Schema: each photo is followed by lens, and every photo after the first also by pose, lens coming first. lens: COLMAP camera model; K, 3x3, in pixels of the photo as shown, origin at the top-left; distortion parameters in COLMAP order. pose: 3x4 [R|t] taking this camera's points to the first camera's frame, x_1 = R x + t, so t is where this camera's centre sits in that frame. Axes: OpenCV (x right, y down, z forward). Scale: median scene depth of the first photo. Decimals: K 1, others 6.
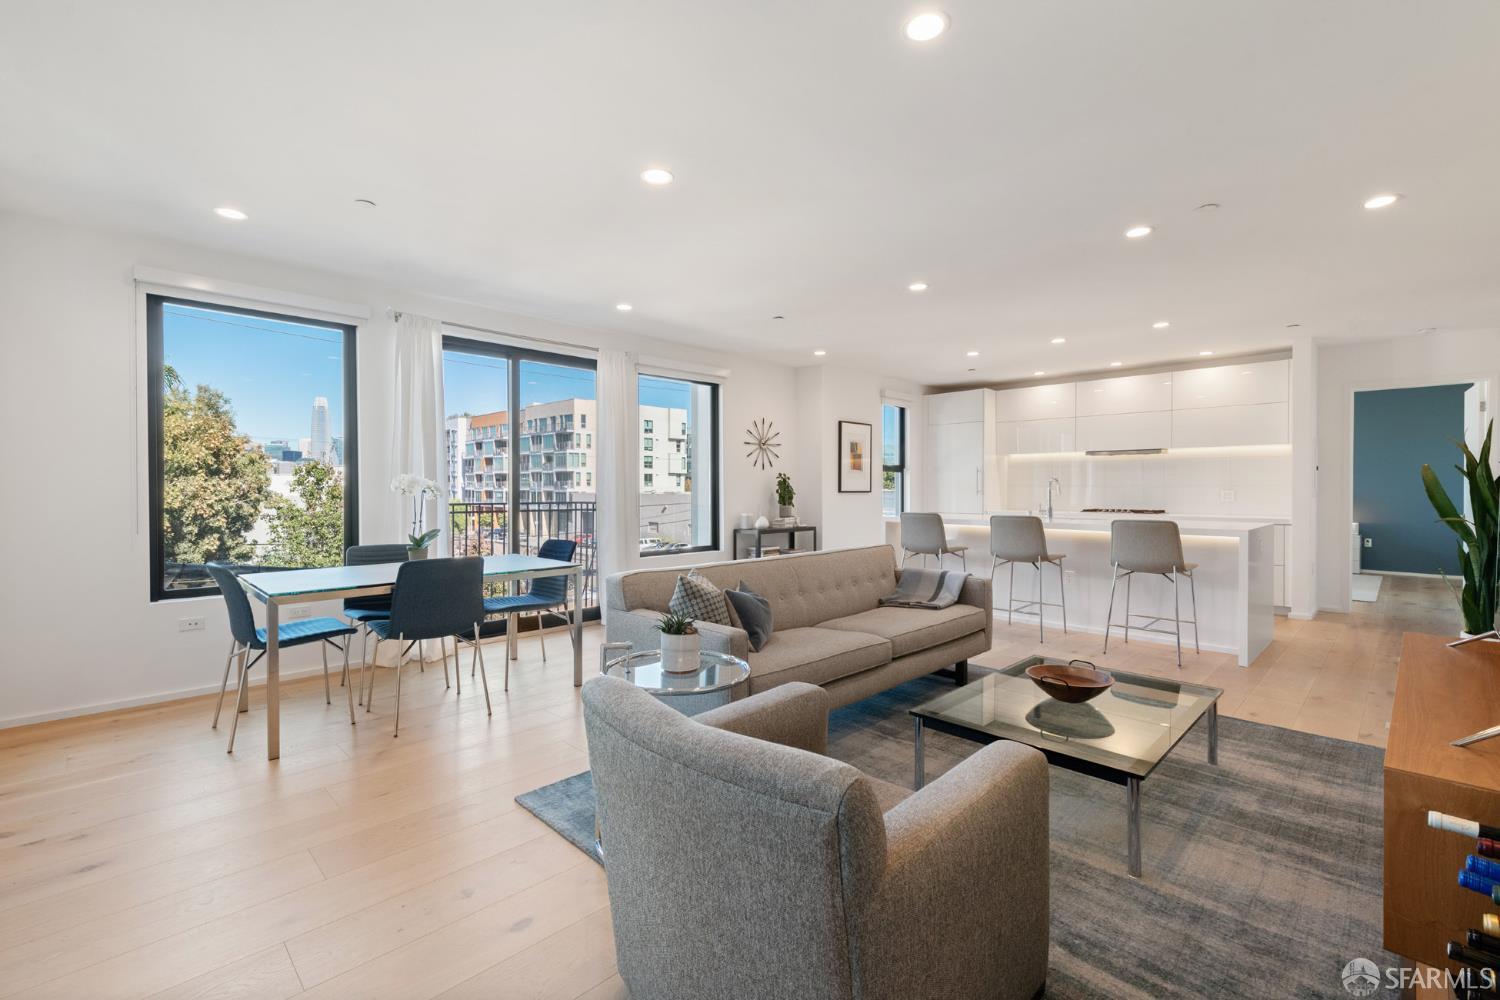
lens RADIAL K [[685.4, 0, 750.0], [0, 685.4, 500.0], [0, 0, 1]] dist [0.000807, -0.000046]
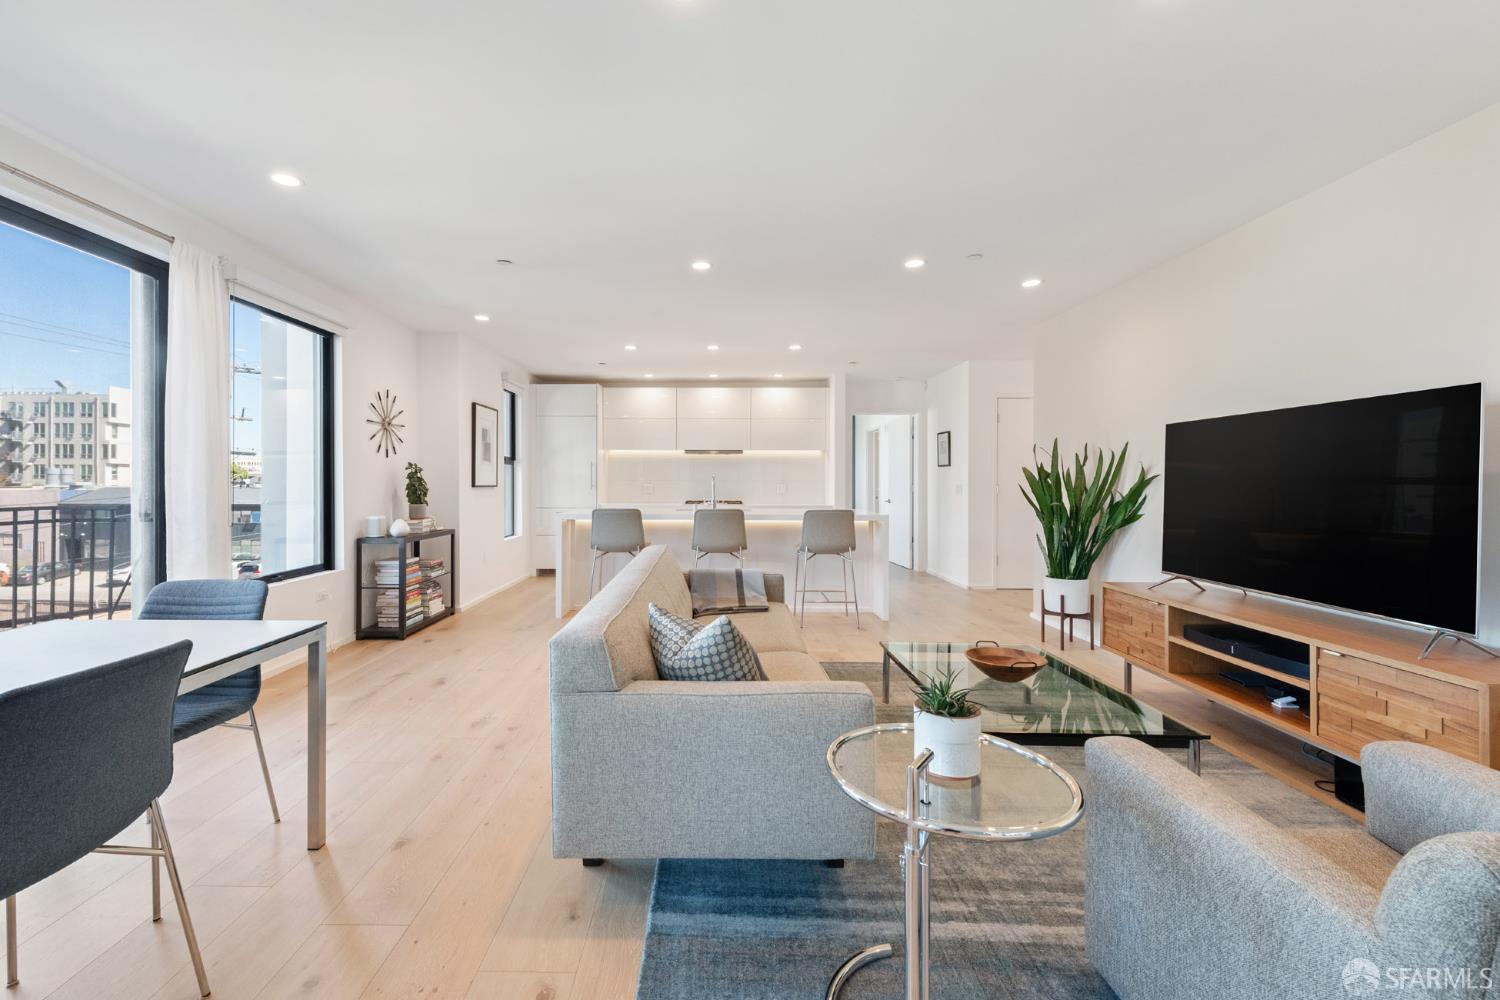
lens RADIAL K [[632.0, 0, 741.9], [0, 632.0, 491.7], [0, 0, 1]] dist [-0.003574, -0.000265]
pose [[0.696068, -0.009012, 0.717919, -0.206308], [0.010094, 0.999945, 0.002766, -0.004413], [-0.717905, 0.005321, 0.696121, 0.225534]]
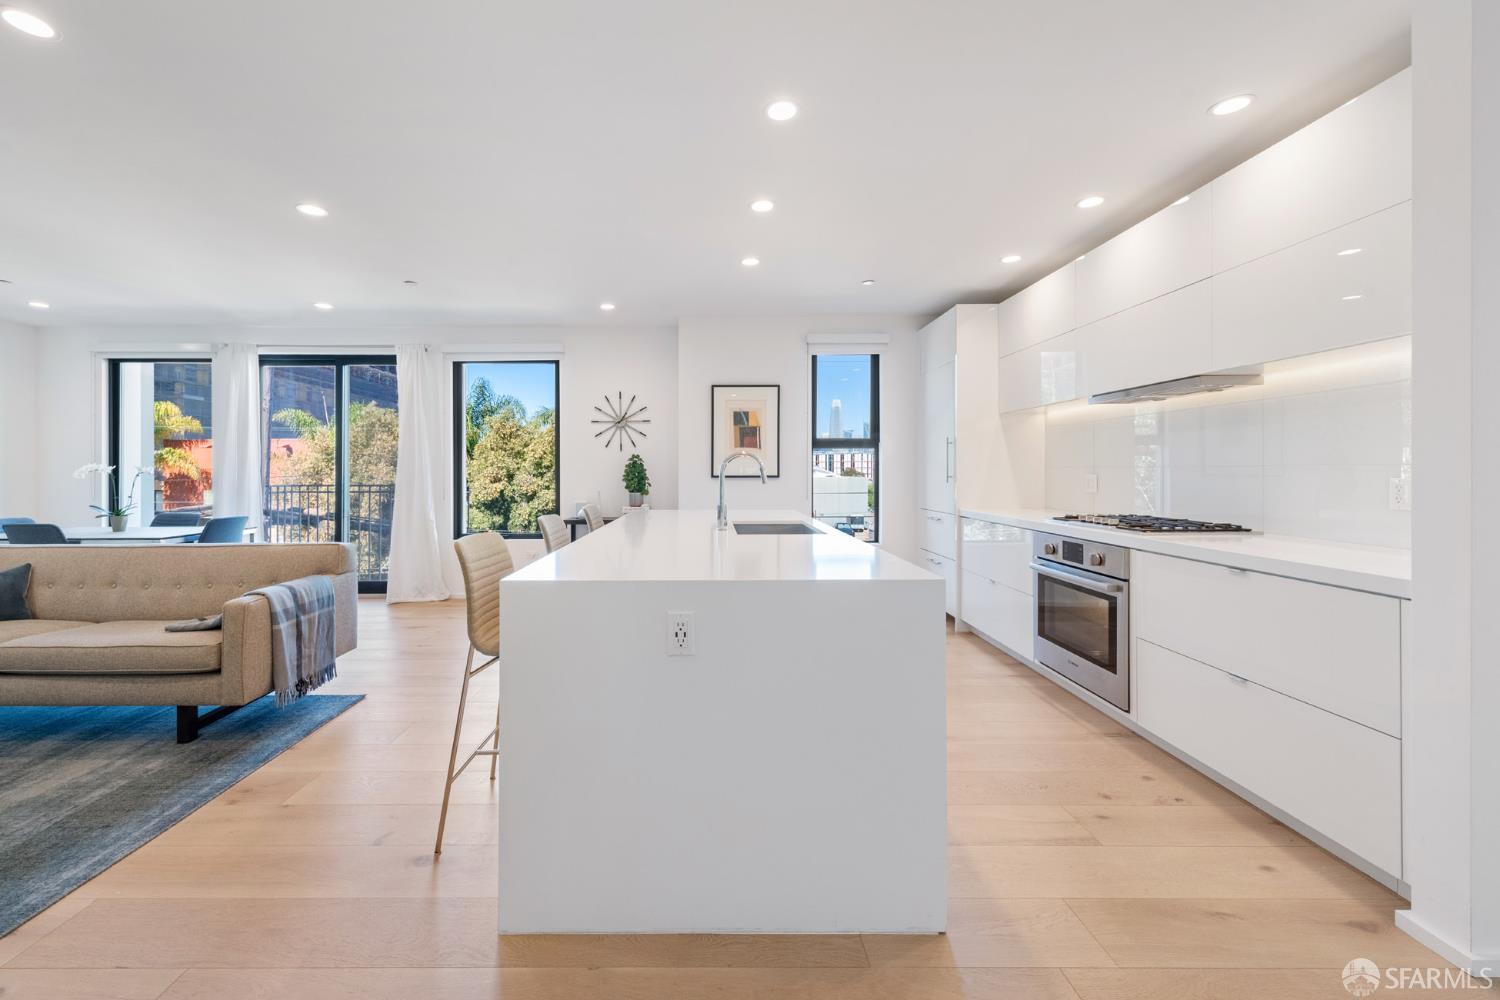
lens RADIAL K [[632.0, 0, 741.9], [0, 632.0, 491.7], [0, 0, 1]] dist [-0.003574, -0.000265]
pose [[0.688630, 0.021204, -0.724803, 0.698363], [-0.009528, 0.999751, 0.020195, -0.009865], [0.725050, -0.007001, 0.688660, 0.546087]]
